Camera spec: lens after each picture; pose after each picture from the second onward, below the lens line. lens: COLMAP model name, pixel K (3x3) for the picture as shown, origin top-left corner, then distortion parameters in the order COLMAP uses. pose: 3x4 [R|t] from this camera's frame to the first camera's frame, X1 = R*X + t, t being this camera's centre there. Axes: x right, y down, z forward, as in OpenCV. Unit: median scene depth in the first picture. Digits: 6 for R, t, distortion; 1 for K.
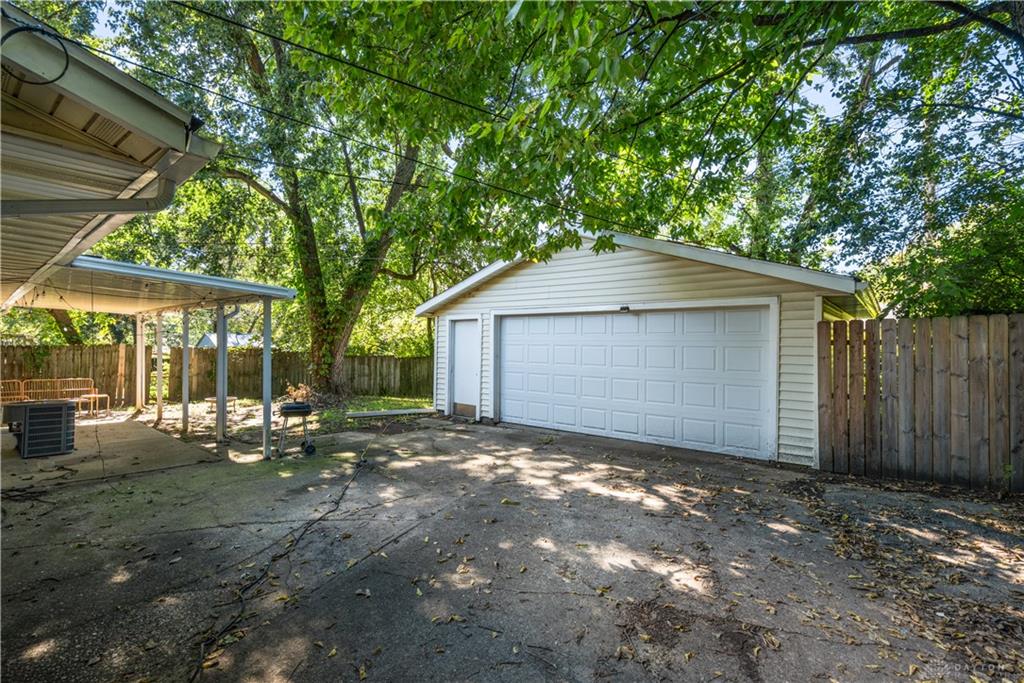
lens RADIAL K [[470.6, 0, 518.1], [0, 470.6, 338.4], [0, 0, 1]] dist [-0.003577, 0.000293]
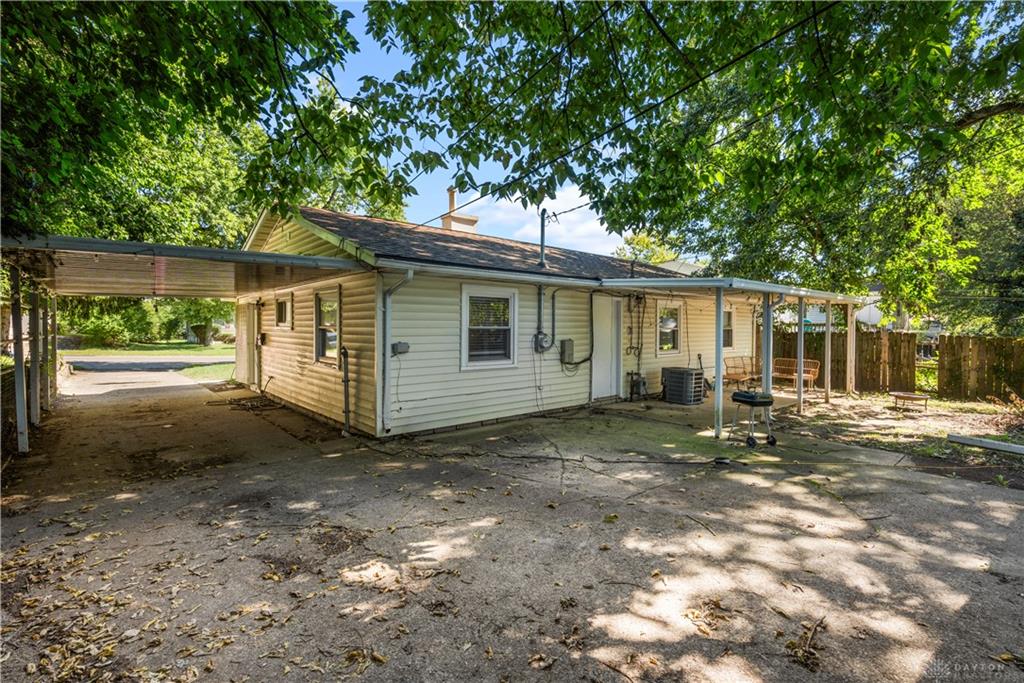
lens RADIAL K [[470.6, 0, 517.9], [0, 470.6, 335.7], [0, 0, 1]] dist [-0.003577, 0.000293]
pose [[-0.147879, 0.019604, -0.988811, 0.807851], [0.002054, 0.999807, 0.019515, -0.007879], [0.989003, 0.000855, -0.147890, 0.896237]]
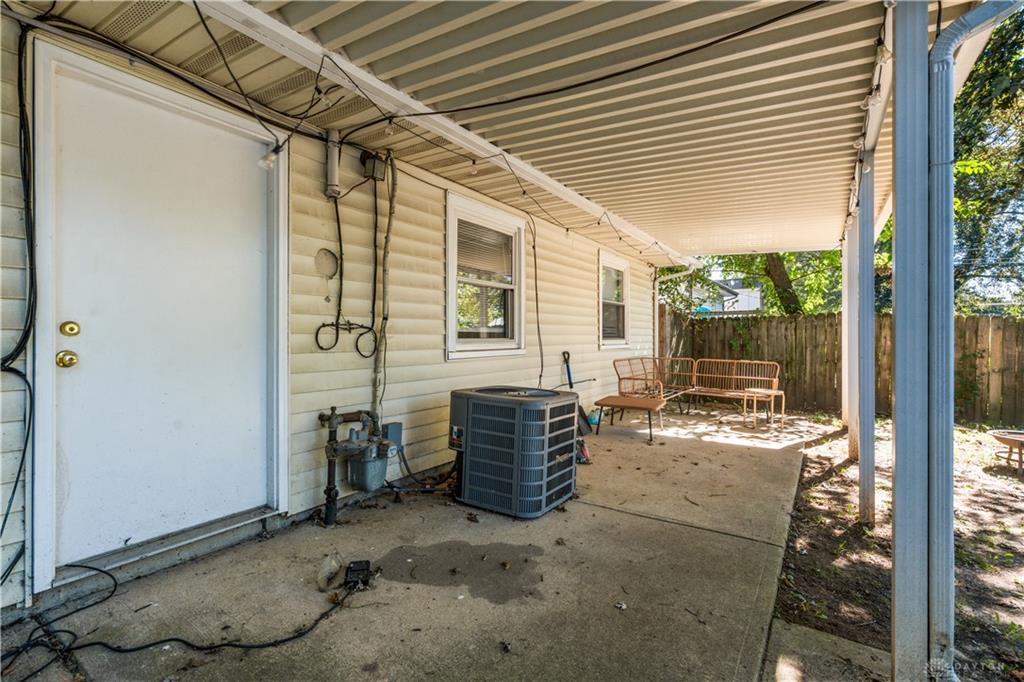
lens RADIAL K [[470.6, 0, 517.8], [0, 470.6, 339.2], [0, 0, 1]] dist [-0.003577, 0.000293]
pose [[0.110990, 0.004686, -0.993810, -0.689904], [0.008697, 0.999946, 0.005687, 0.100838], [0.993783, -0.009274, 0.110943, 1.238608]]
